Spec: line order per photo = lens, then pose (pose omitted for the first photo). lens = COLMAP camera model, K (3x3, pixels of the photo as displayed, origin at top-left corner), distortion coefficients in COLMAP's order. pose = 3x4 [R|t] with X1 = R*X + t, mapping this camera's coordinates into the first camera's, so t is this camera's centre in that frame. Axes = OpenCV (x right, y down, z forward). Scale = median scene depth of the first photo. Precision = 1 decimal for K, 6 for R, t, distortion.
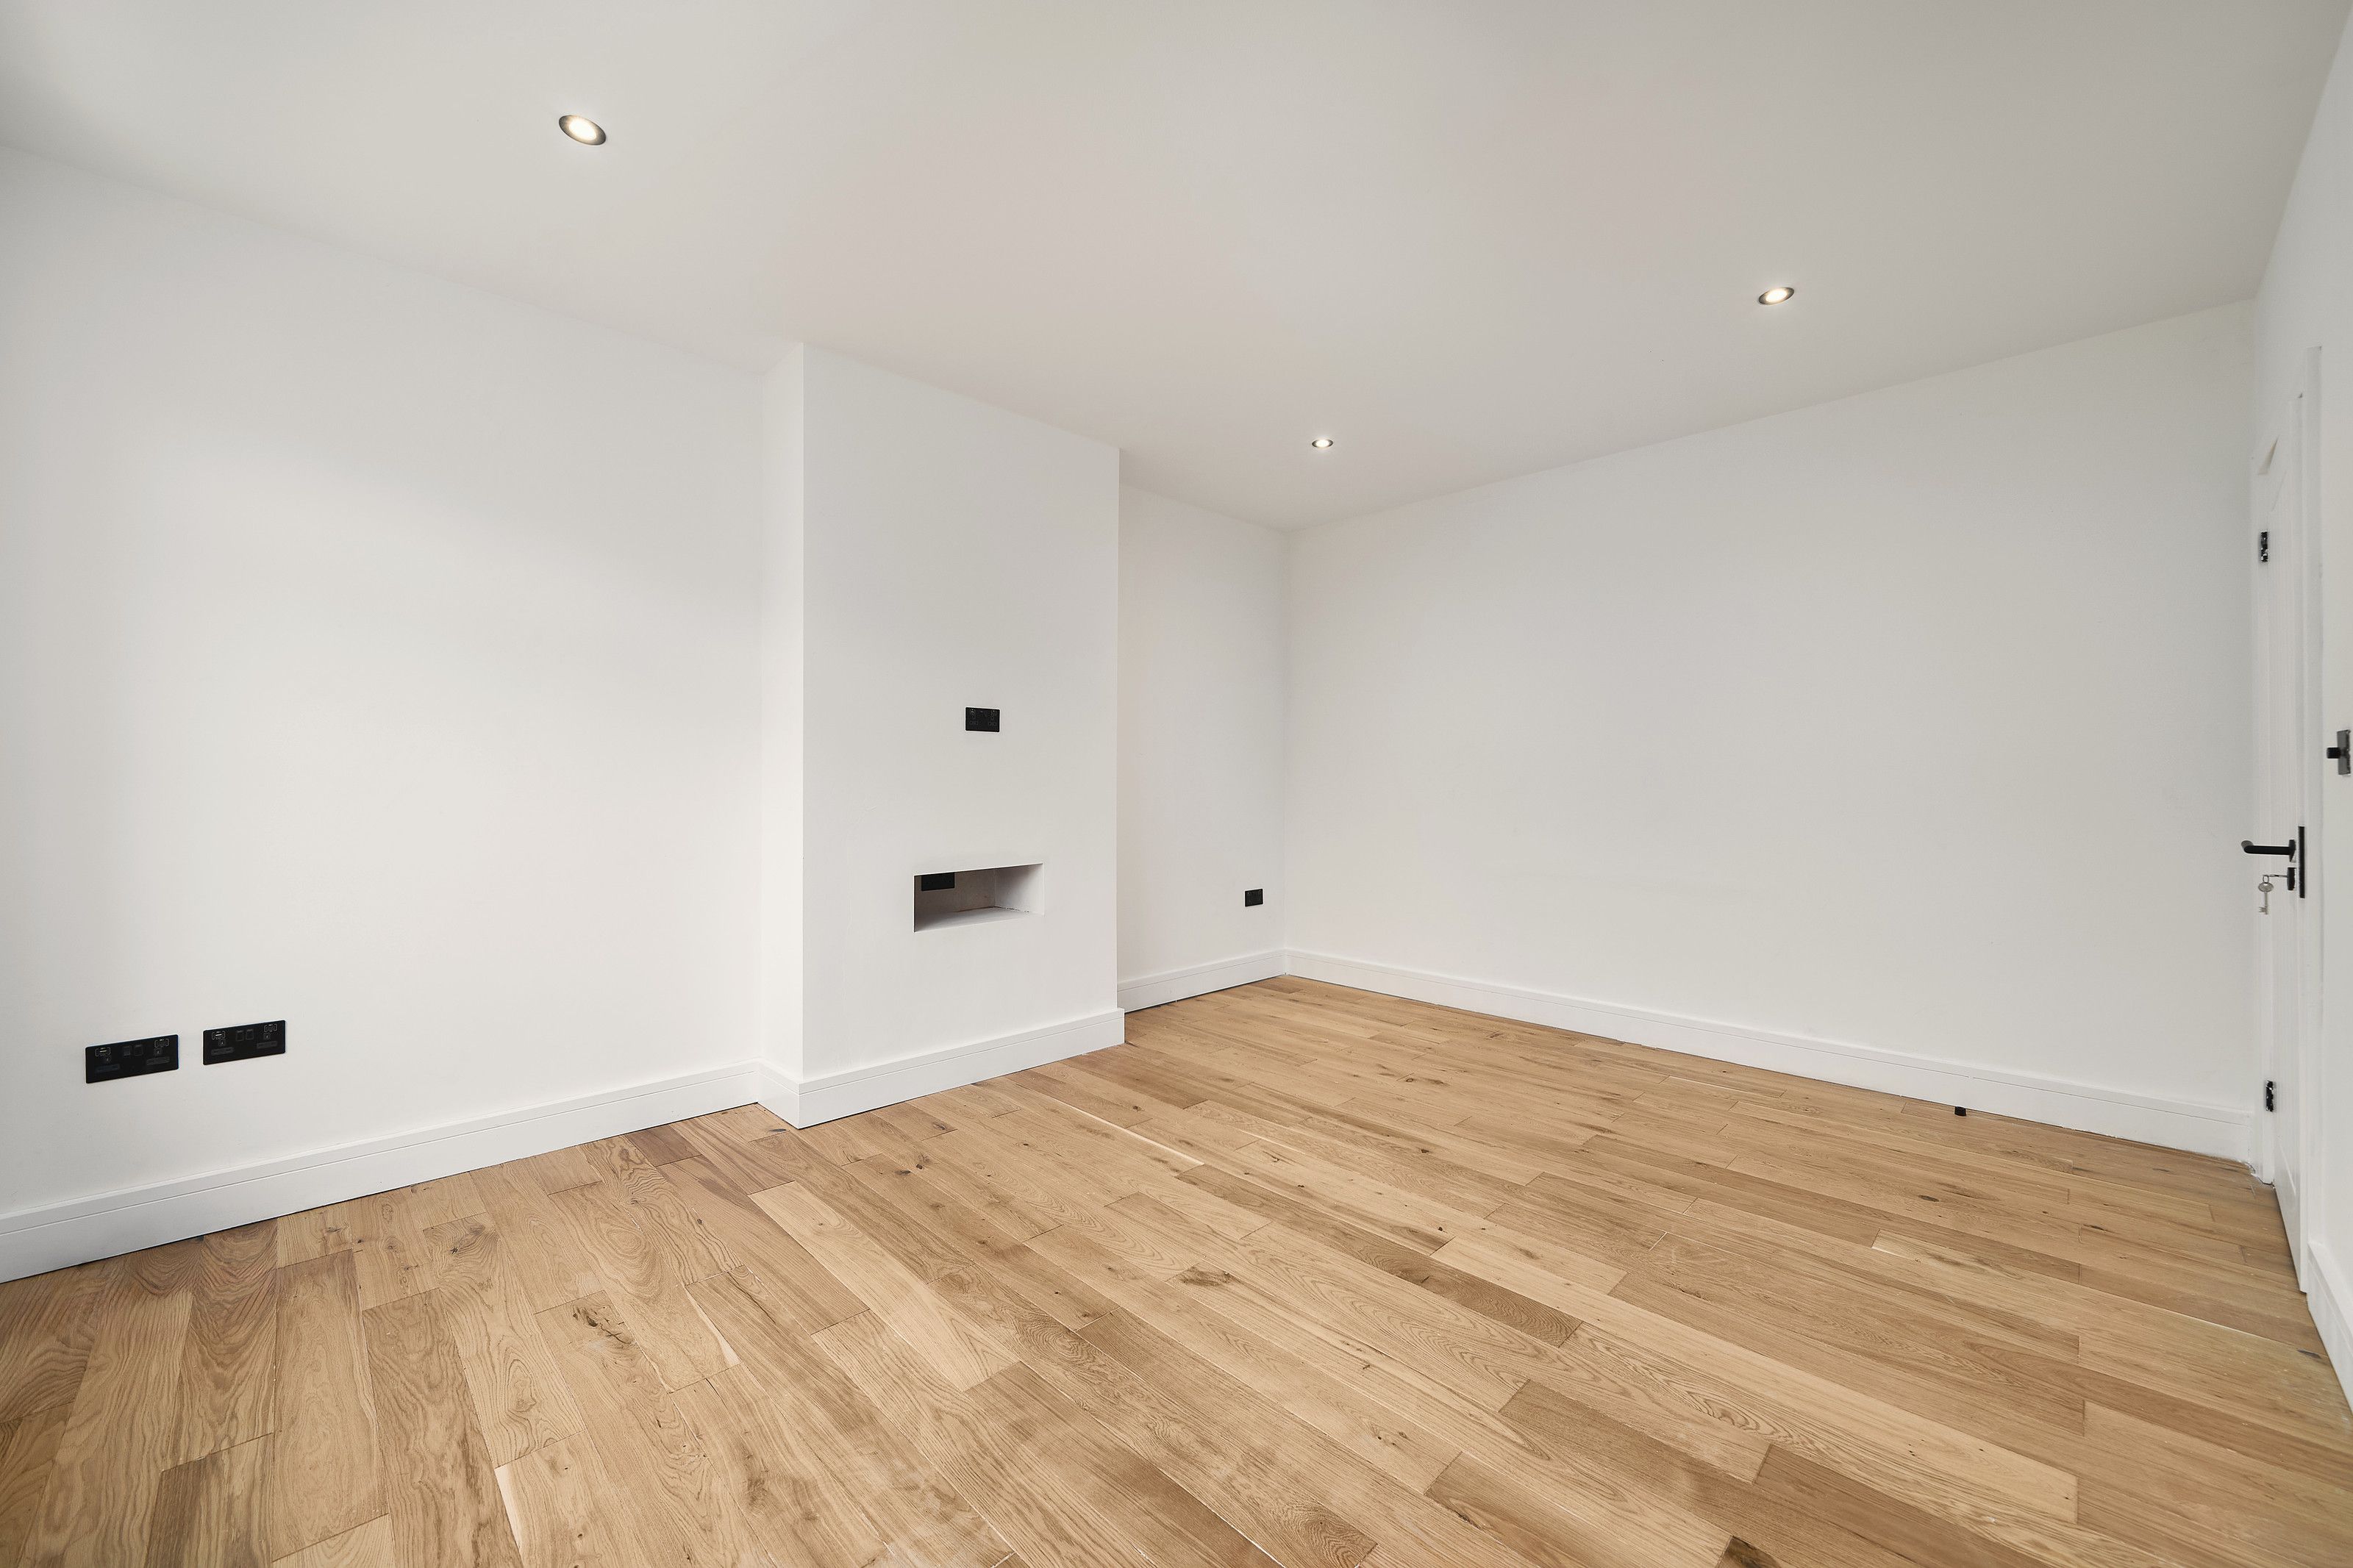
lens RADIAL K [[867.0, 0, 1176.5], [0, 867.0, 784.0], [0, 0, 1]] dist [-0.002748, -0.000509]
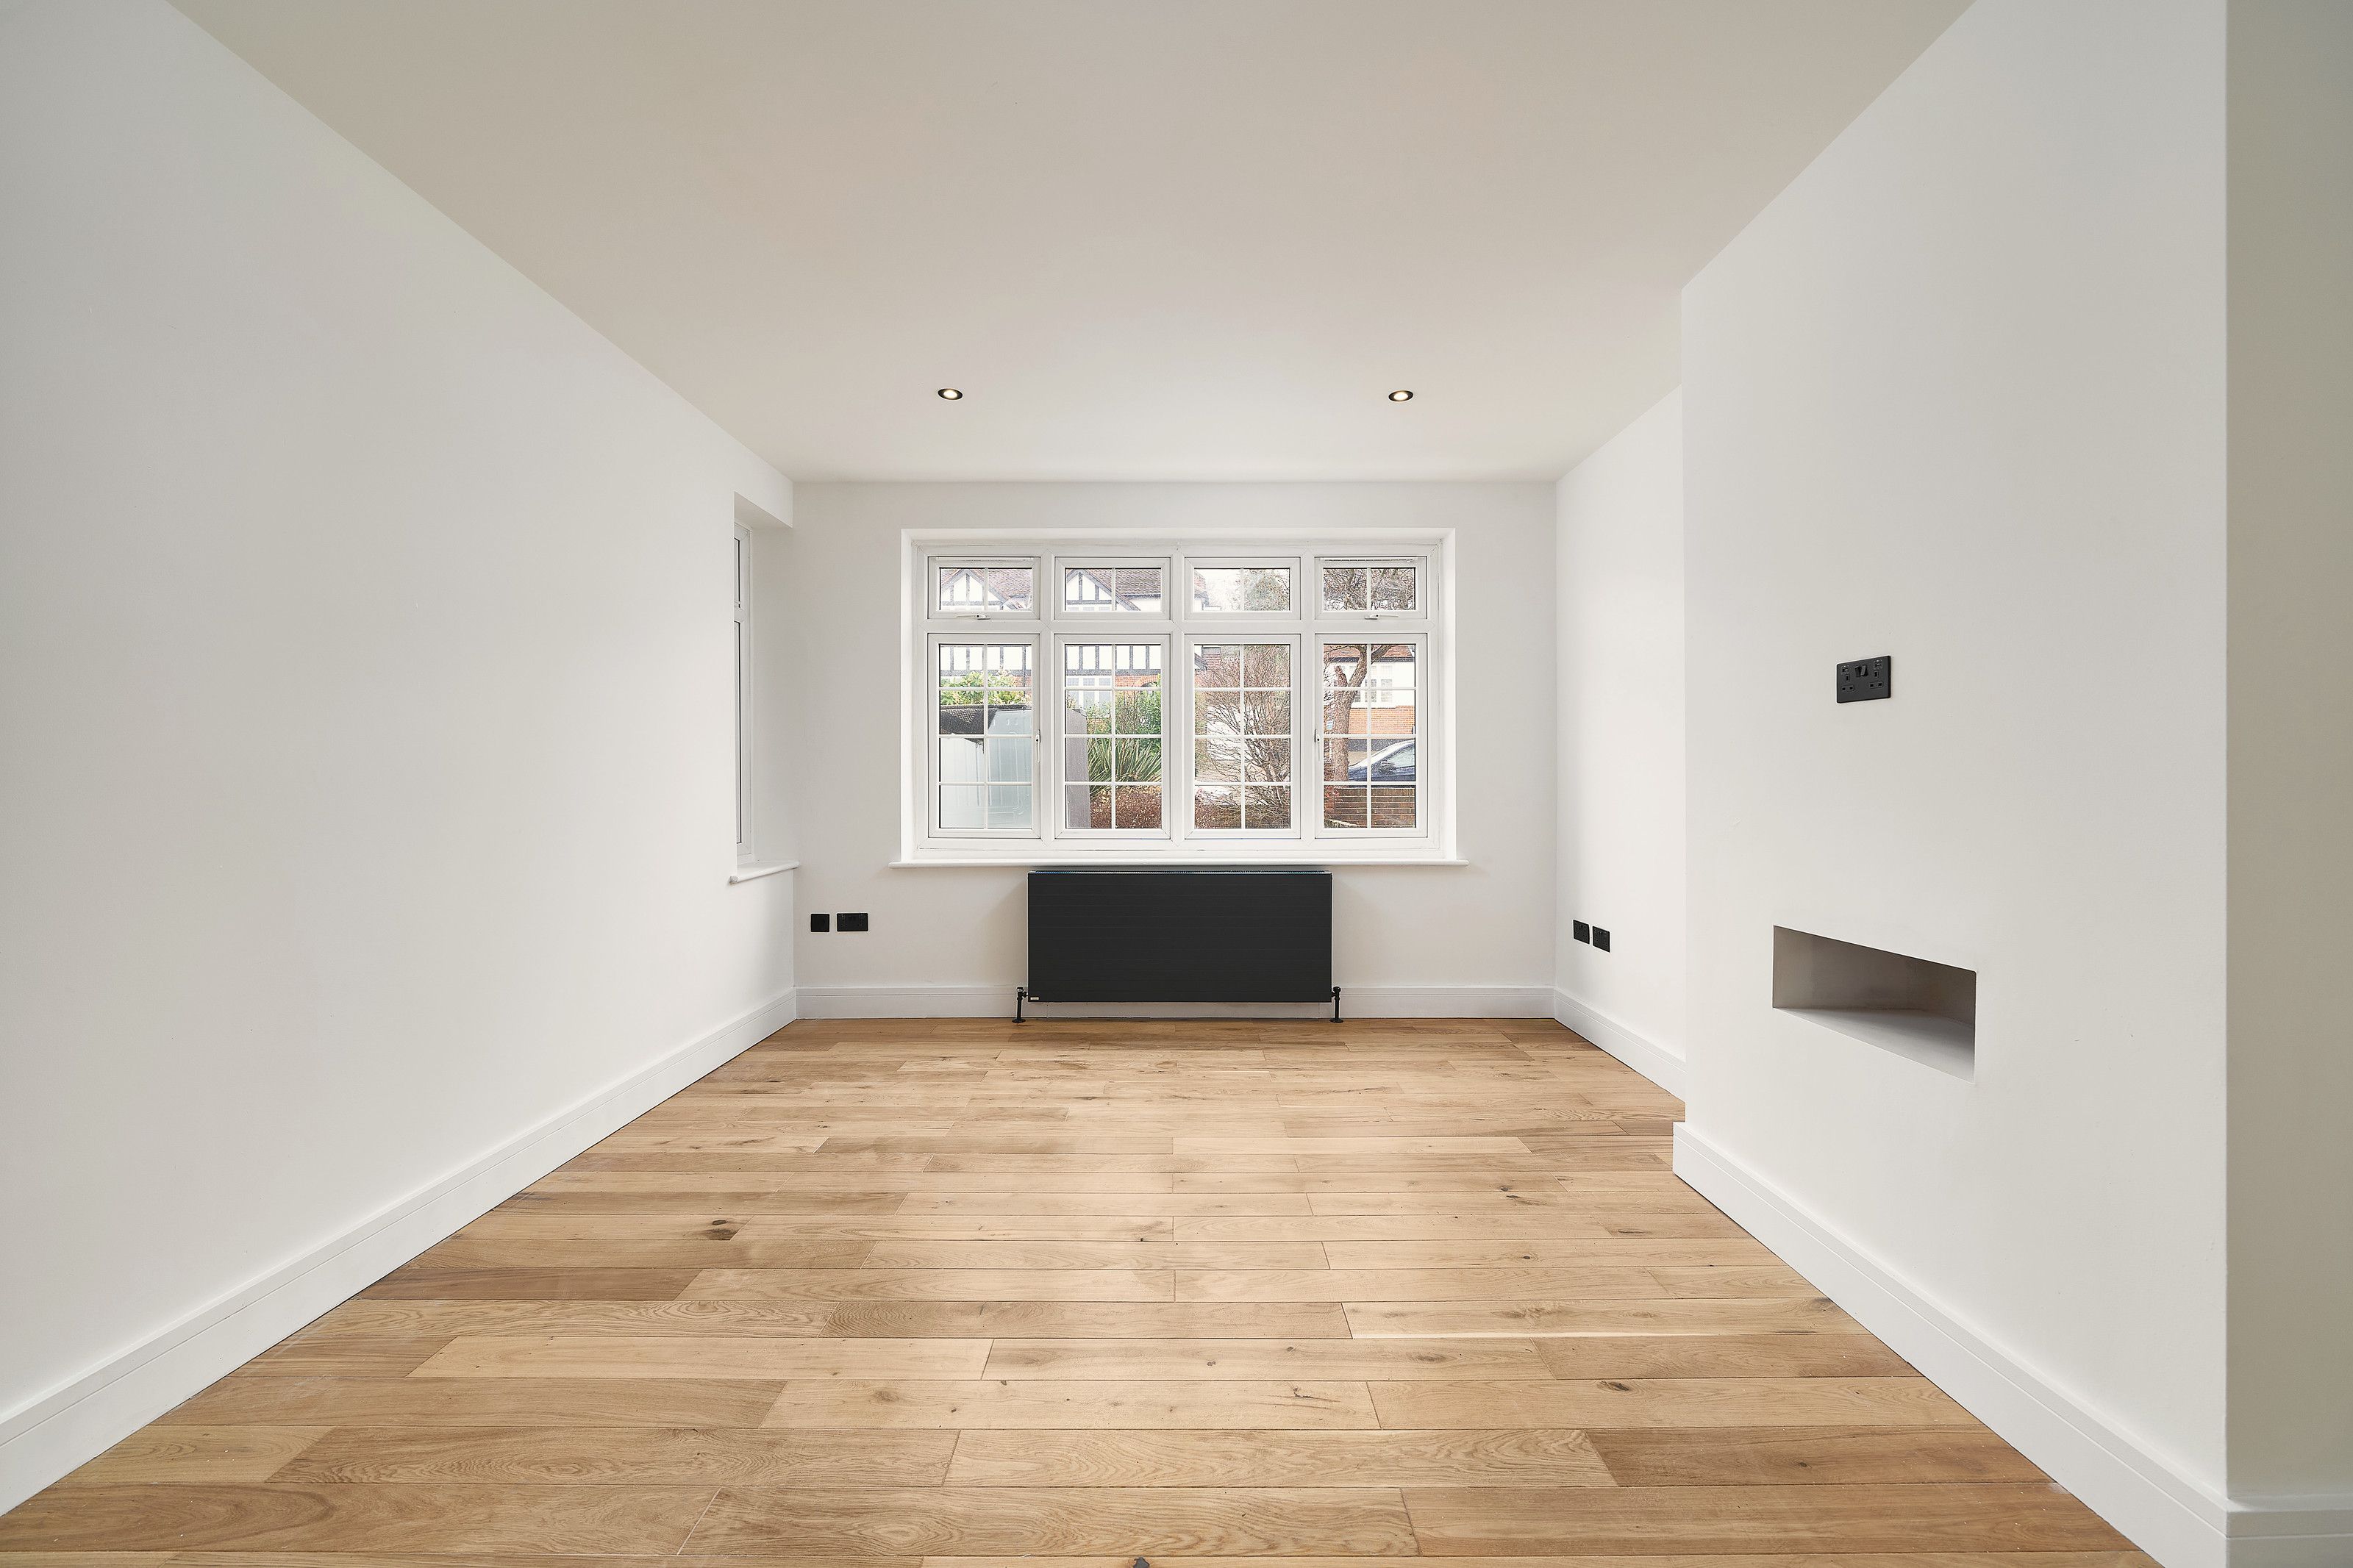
lens RADIAL K [[867.0, 0, 1176.5], [0, 867.0, 784.0], [0, 0, 1]] dist [-0.002748, -0.000509]
pose [[-0.677841, 0.003317, -0.735201, 0.823860], [-0.008428, 0.999889, 0.012282, -0.016204], [0.735160, 0.014521, -0.677738, 1.761359]]
